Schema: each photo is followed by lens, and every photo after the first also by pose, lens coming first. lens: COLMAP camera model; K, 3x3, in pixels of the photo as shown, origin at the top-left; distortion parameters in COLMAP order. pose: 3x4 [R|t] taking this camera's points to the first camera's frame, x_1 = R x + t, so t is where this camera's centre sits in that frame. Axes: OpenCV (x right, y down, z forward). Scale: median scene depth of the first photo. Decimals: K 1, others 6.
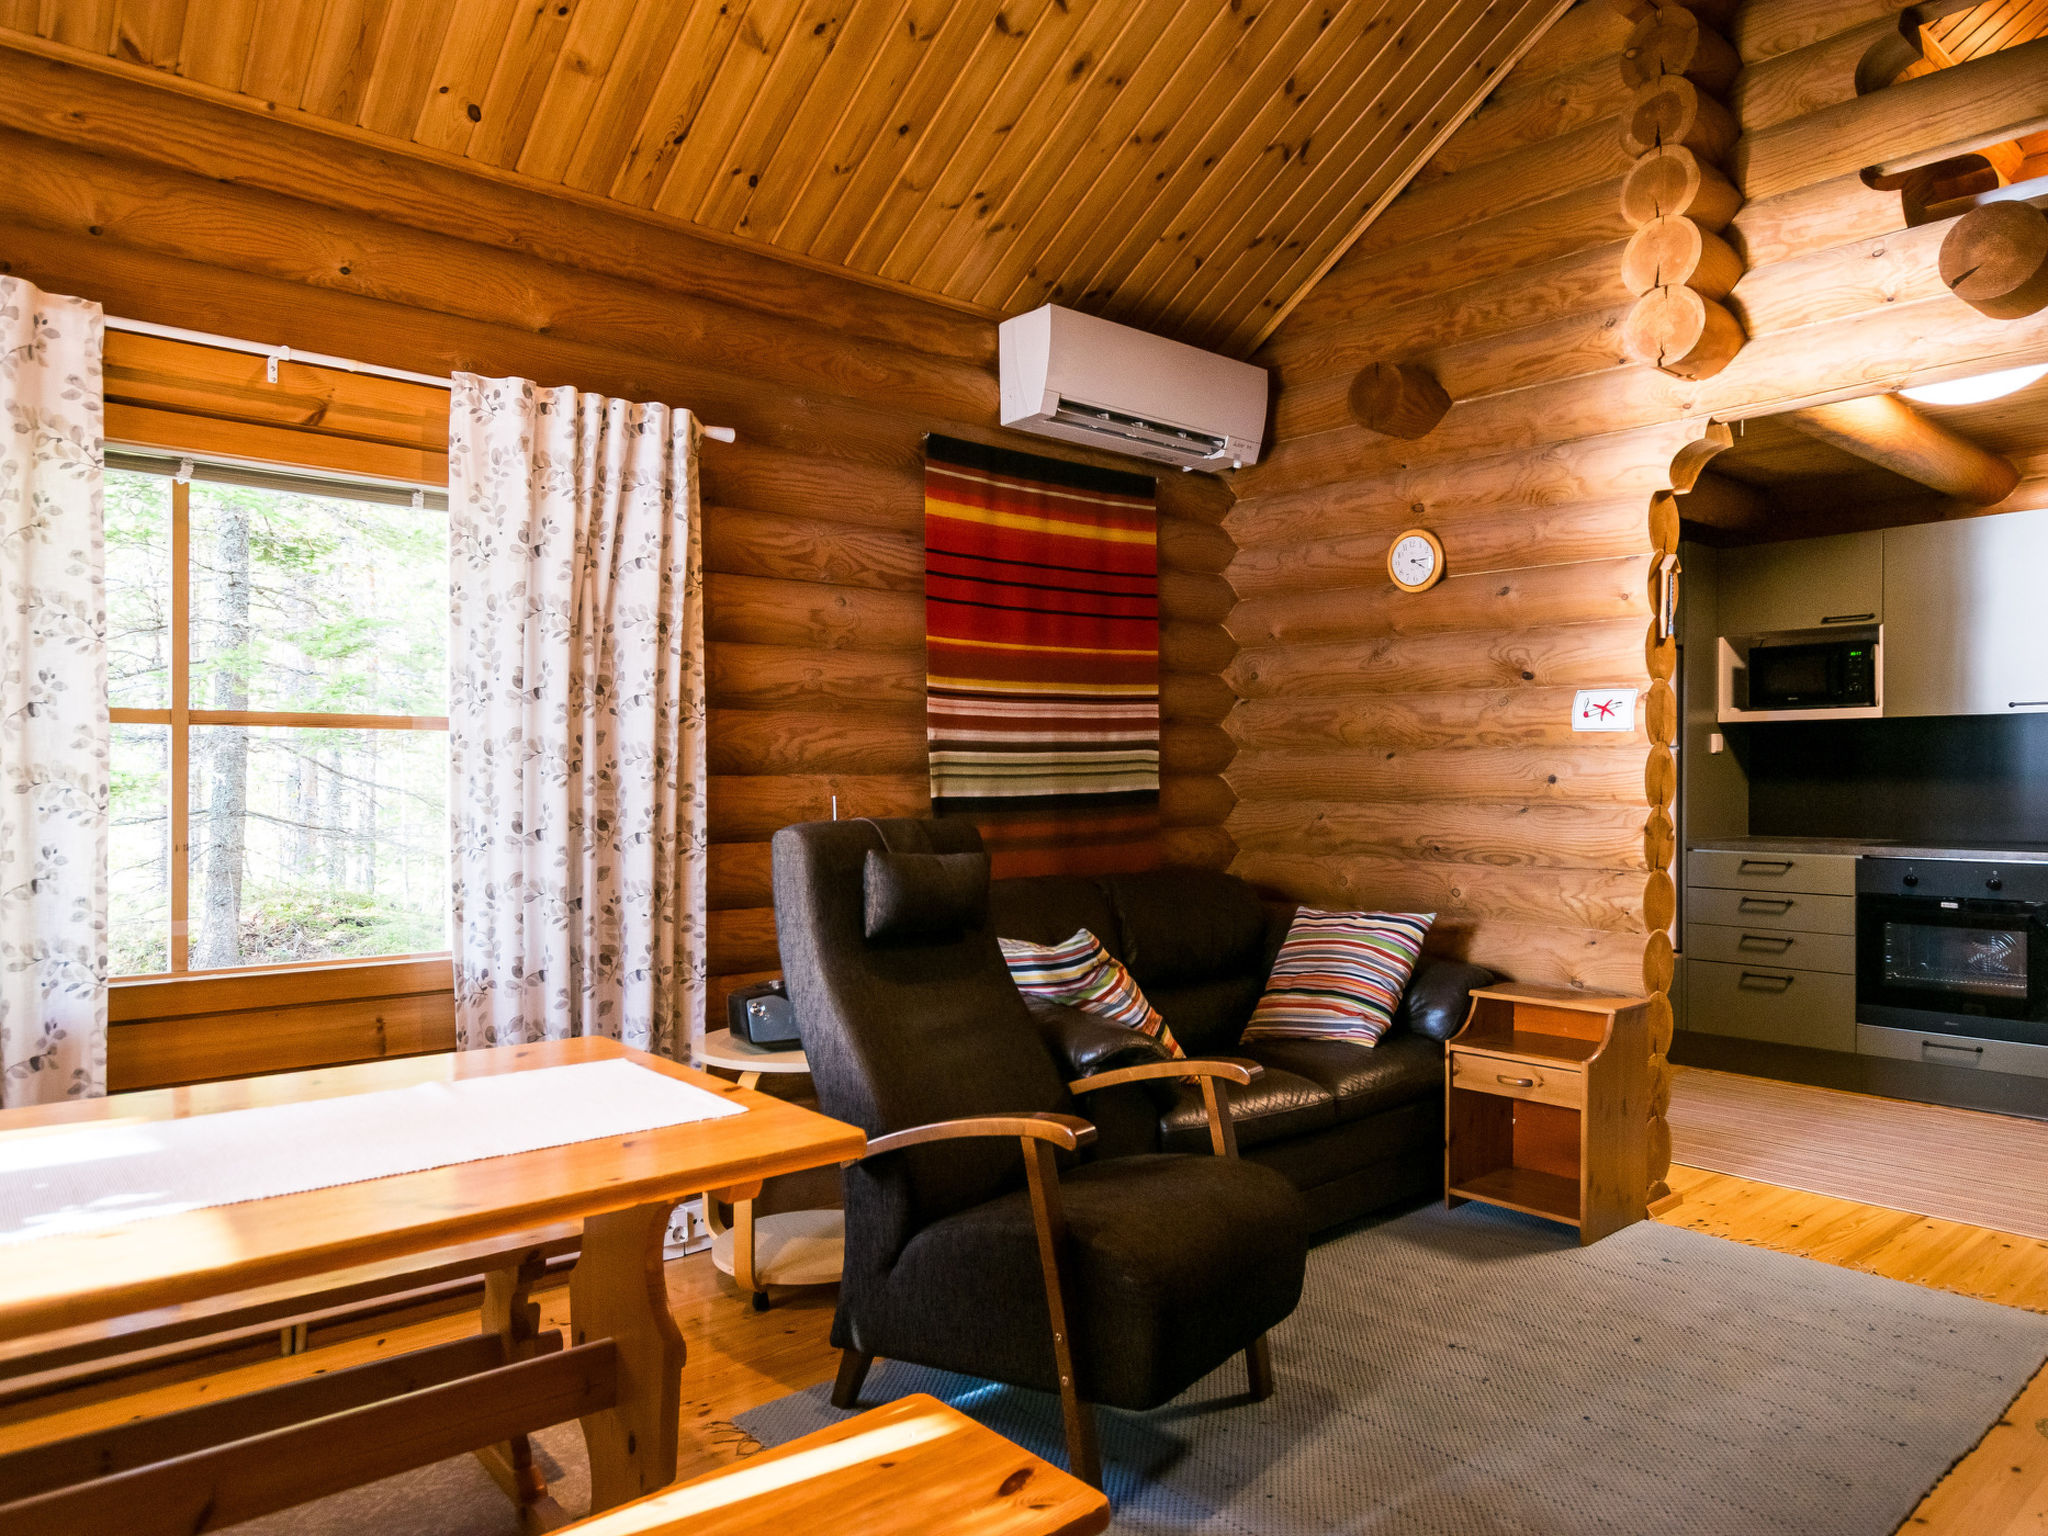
lens RADIAL K [[1367.4, 0, 1024.0], [0, 1367.4, 768.0], [0, 0, 1]] dist [-0.003249, -0.001881]
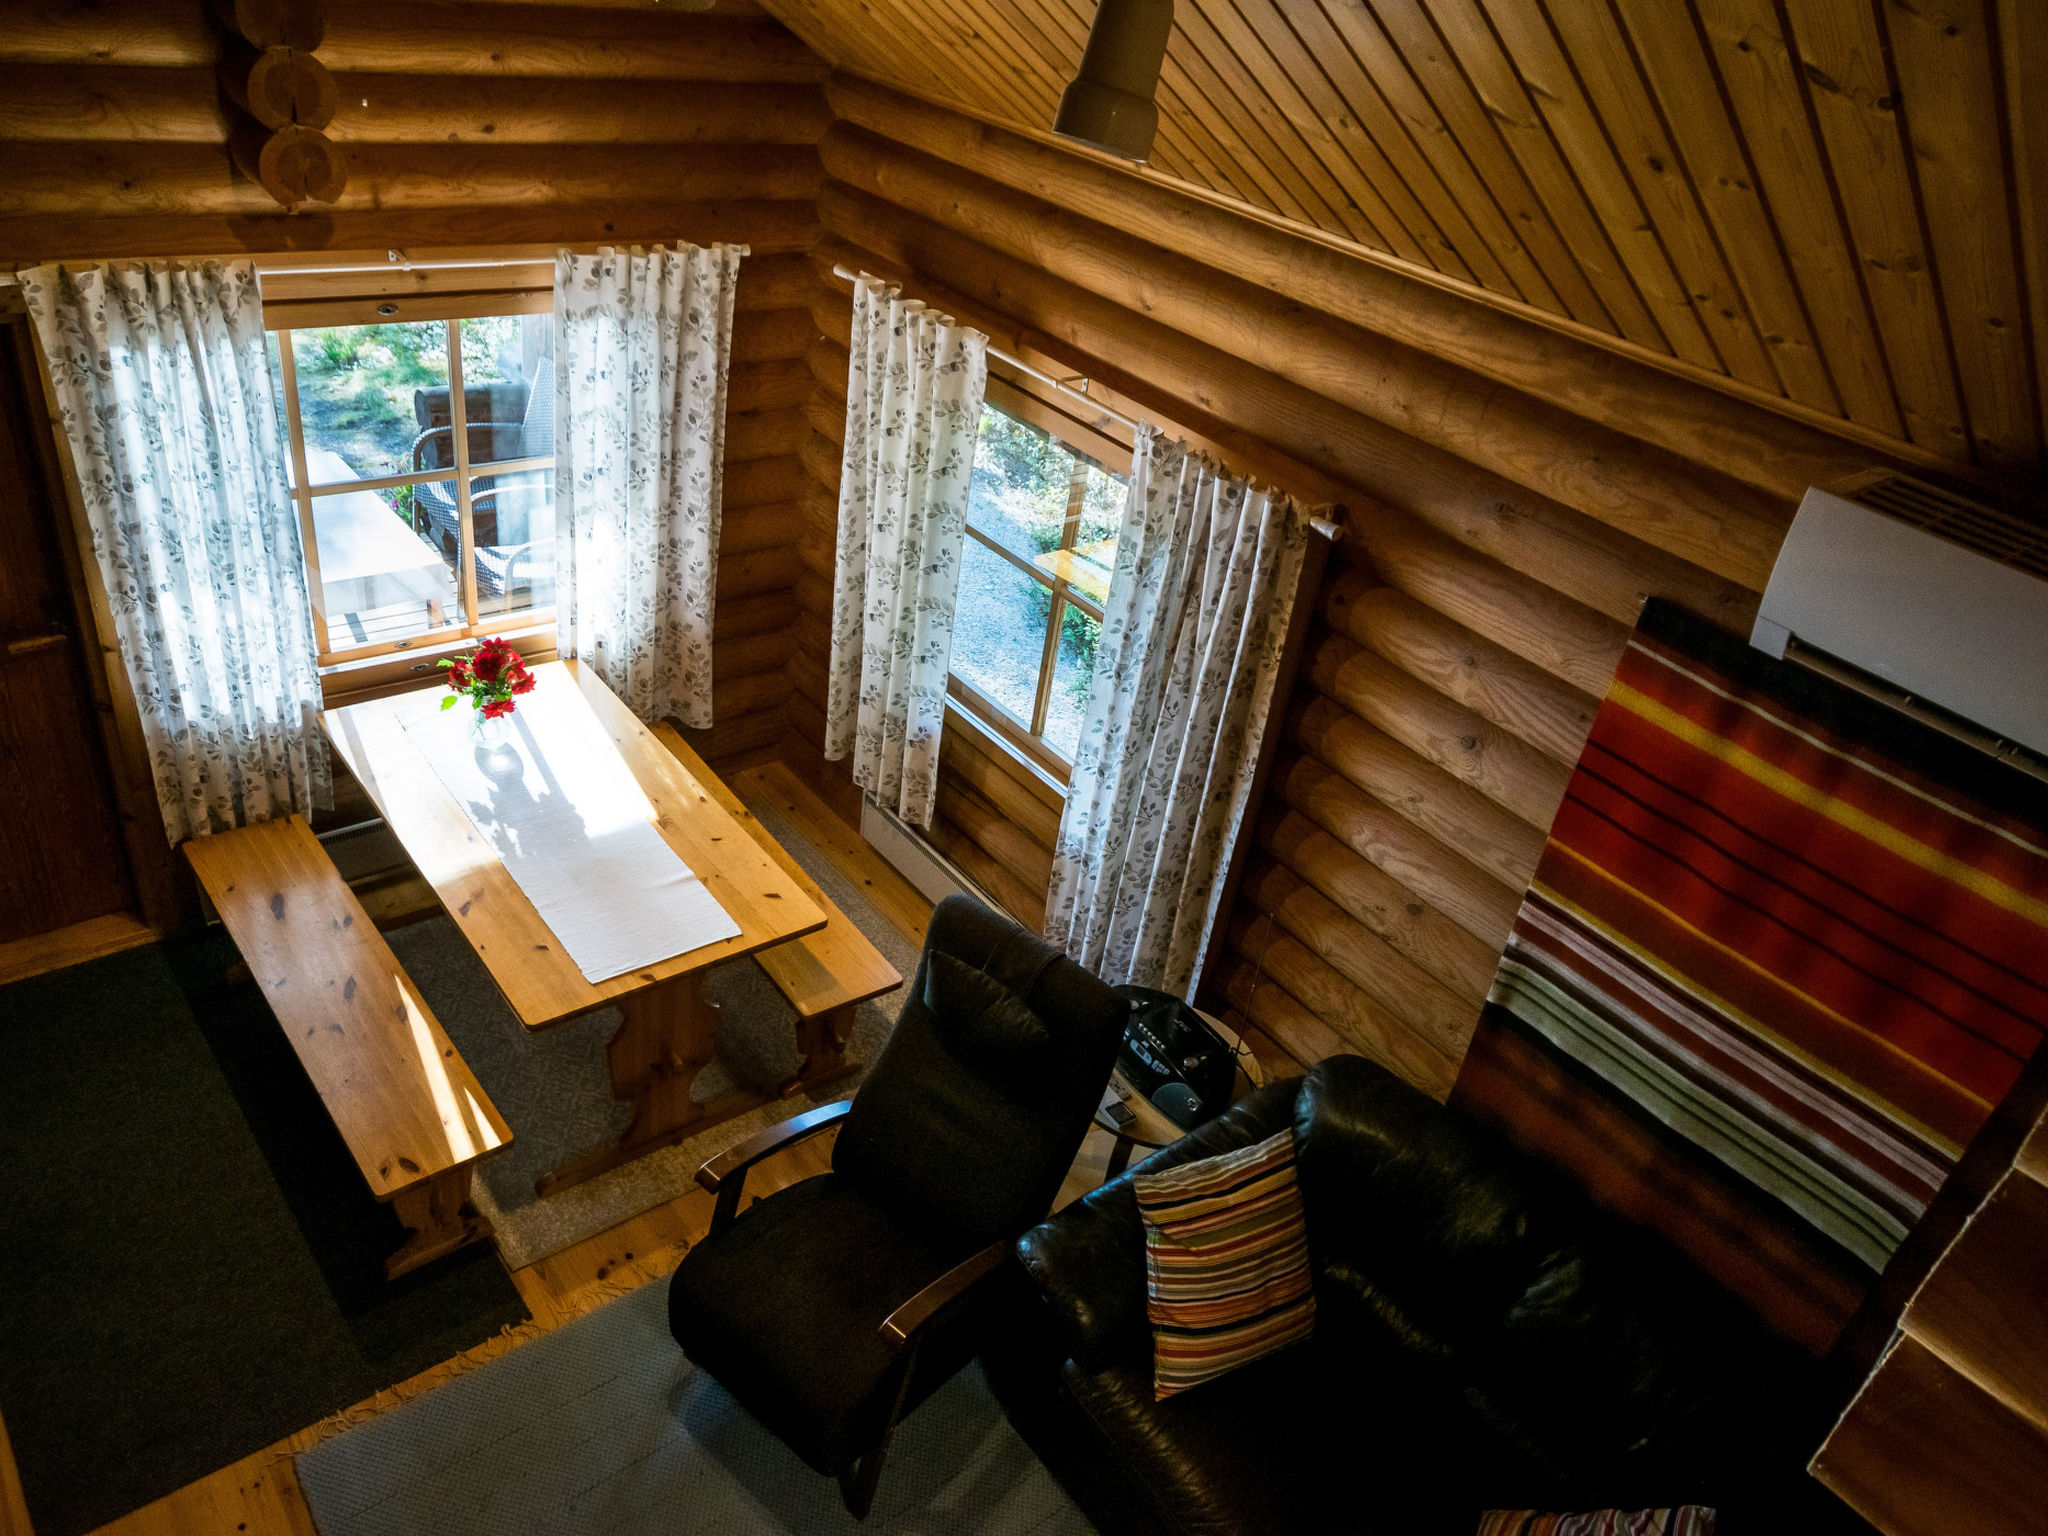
lens RADIAL K [[1459.3, 0, 1024.0], [0, 1459.3, 768.0], [0, 0, 1]] dist [-0.002777, 0.000295]
pose [[-0.032142, 0.535403, -0.843985, 0.584407], [-0.132195, 0.834725, 0.534563, -0.506424], [0.990702, 0.128752, 0.043948, 0.645249]]
